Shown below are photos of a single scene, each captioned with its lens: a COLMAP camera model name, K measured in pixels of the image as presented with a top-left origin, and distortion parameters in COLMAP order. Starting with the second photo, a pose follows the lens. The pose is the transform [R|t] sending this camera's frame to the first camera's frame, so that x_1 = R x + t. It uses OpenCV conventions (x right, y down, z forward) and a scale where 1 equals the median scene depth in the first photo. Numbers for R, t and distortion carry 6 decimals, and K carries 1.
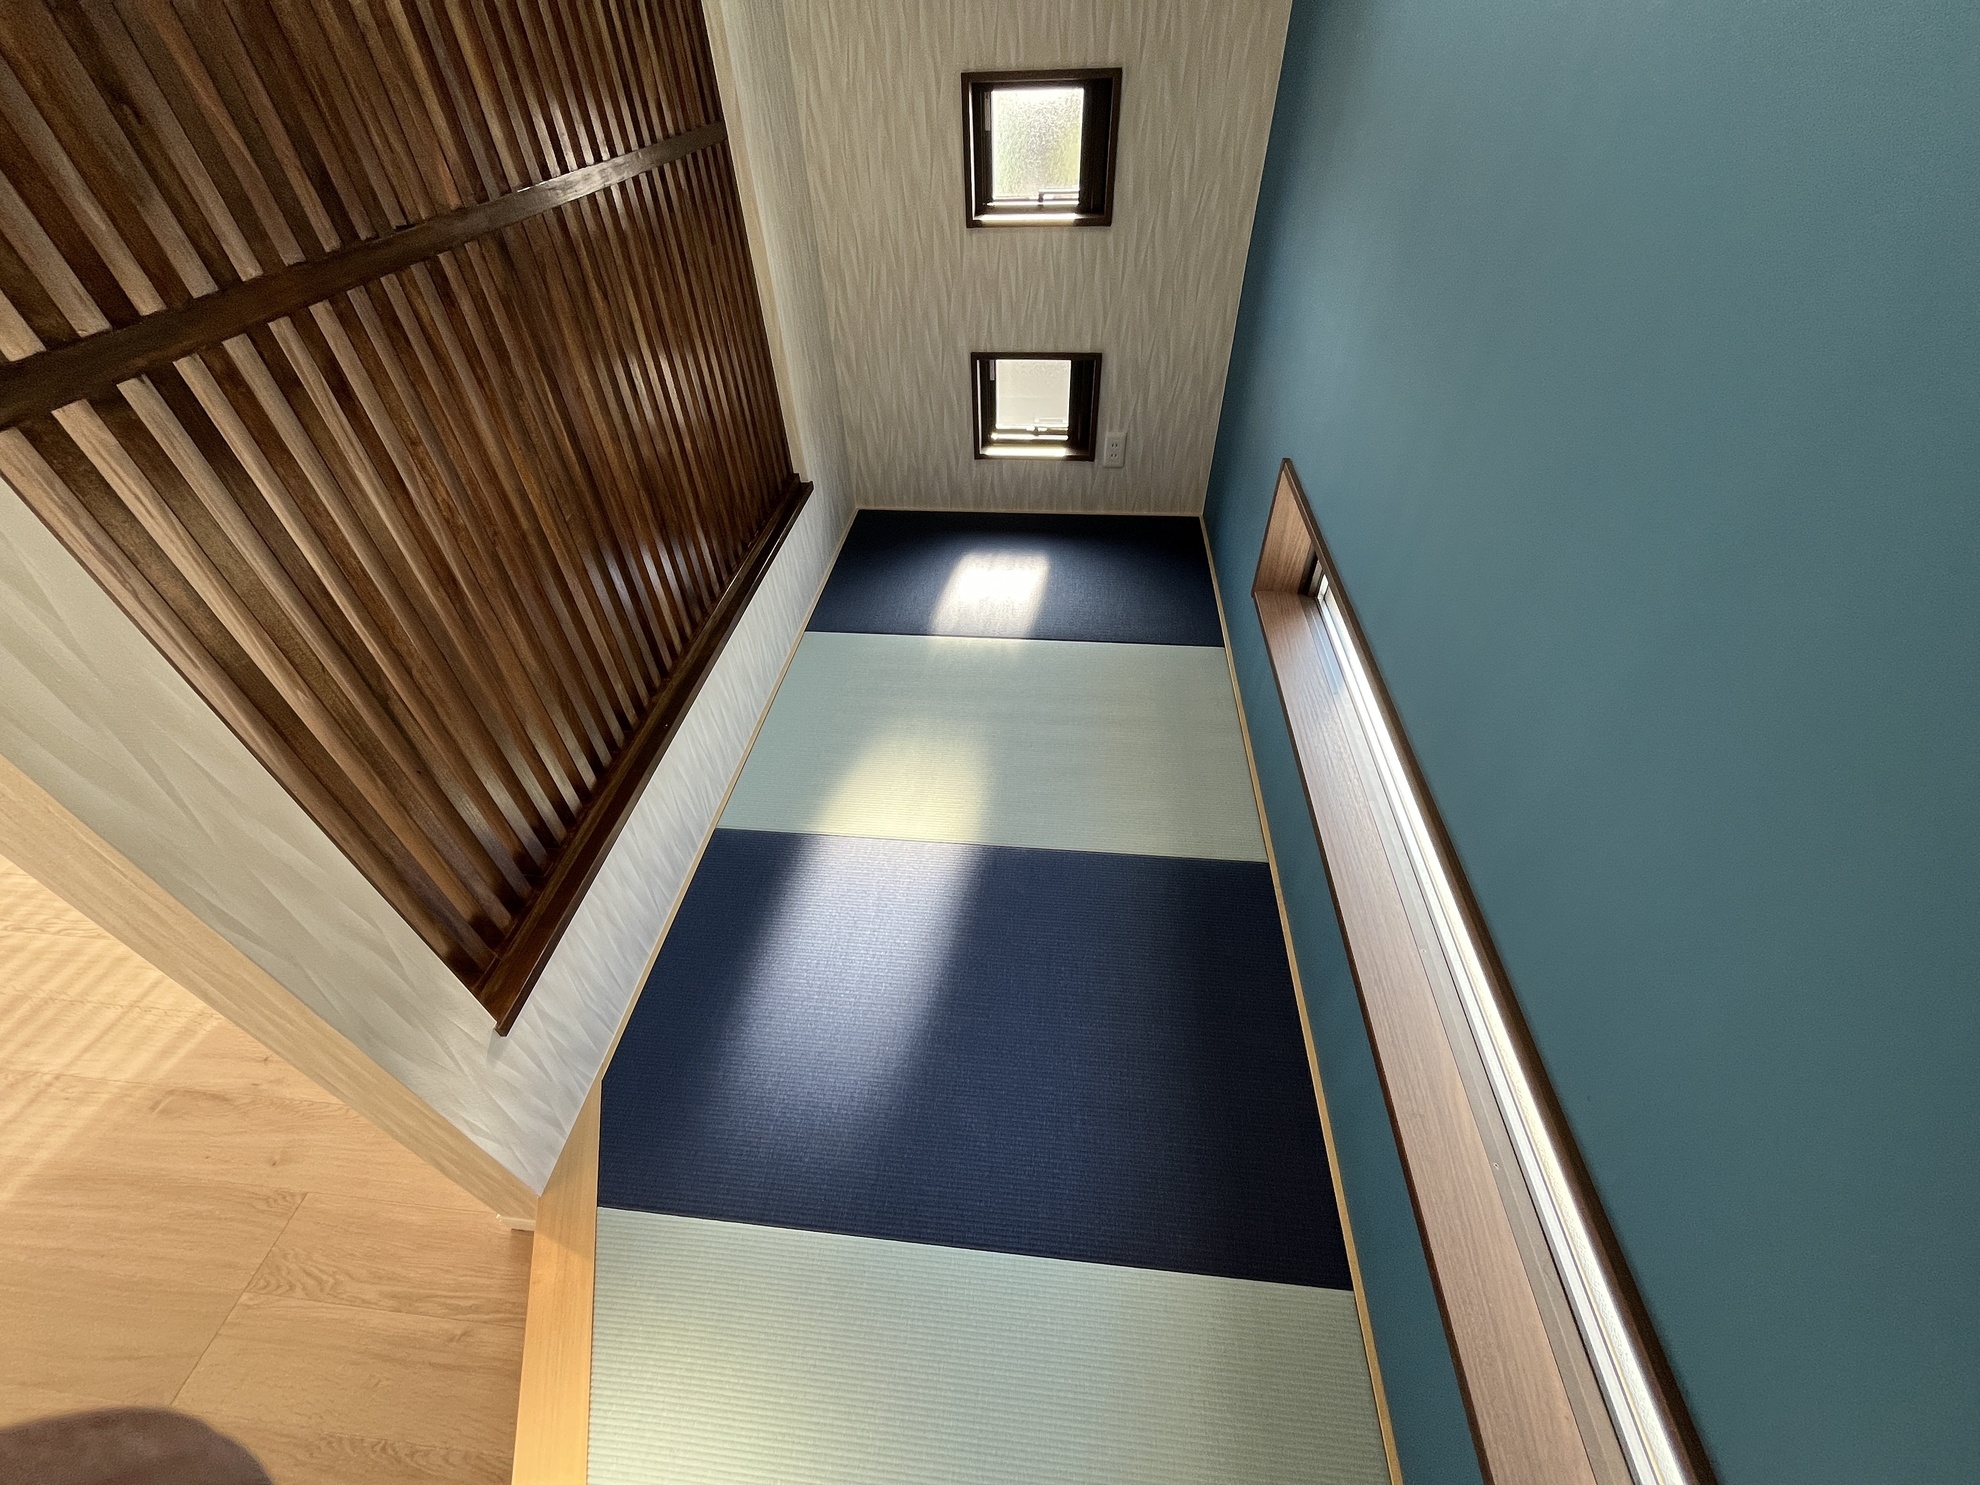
lens RADIAL K [[789.5, 0, 982.7], [0, 789.5, 727.6], [0, 0, 1]] dist [-0.000022, 0.000004]
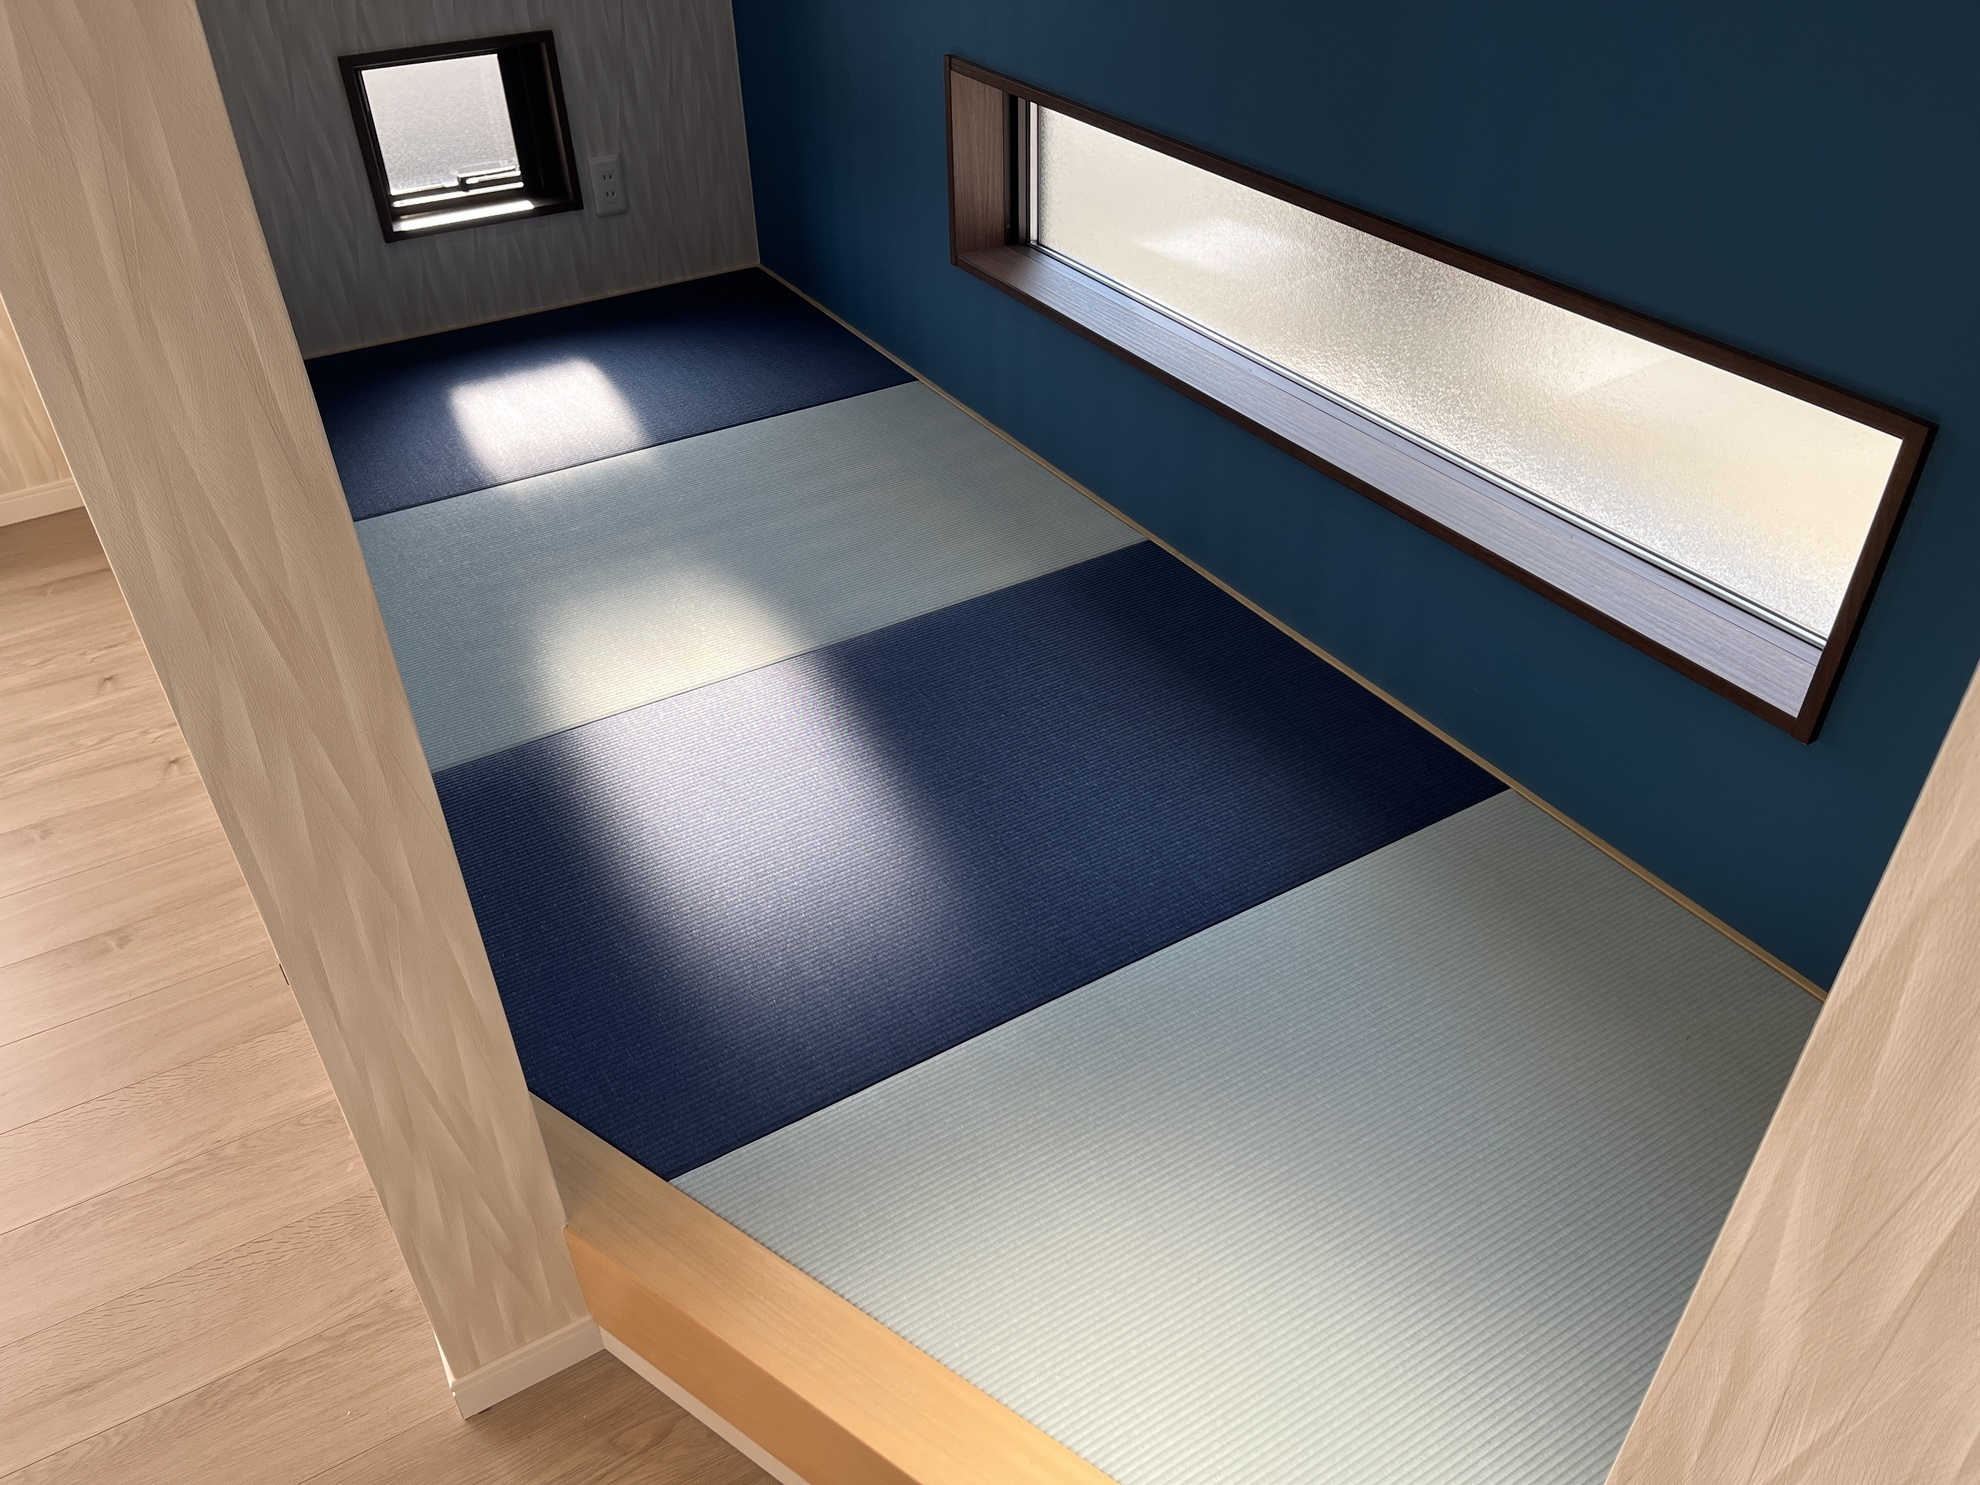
lens RADIAL K [[1488.8, 0, 993.3], [0, 1488.8, 745.1], [0, 0, 1]] dist [0.068055, -0.092699]
pose [[0.792605, -0.353765, 0.496617, -0.349503], [0.406849, 0.913495, 0.001393, 0.184771], [-0.454150, 0.200944, 0.867969, -0.096289]]
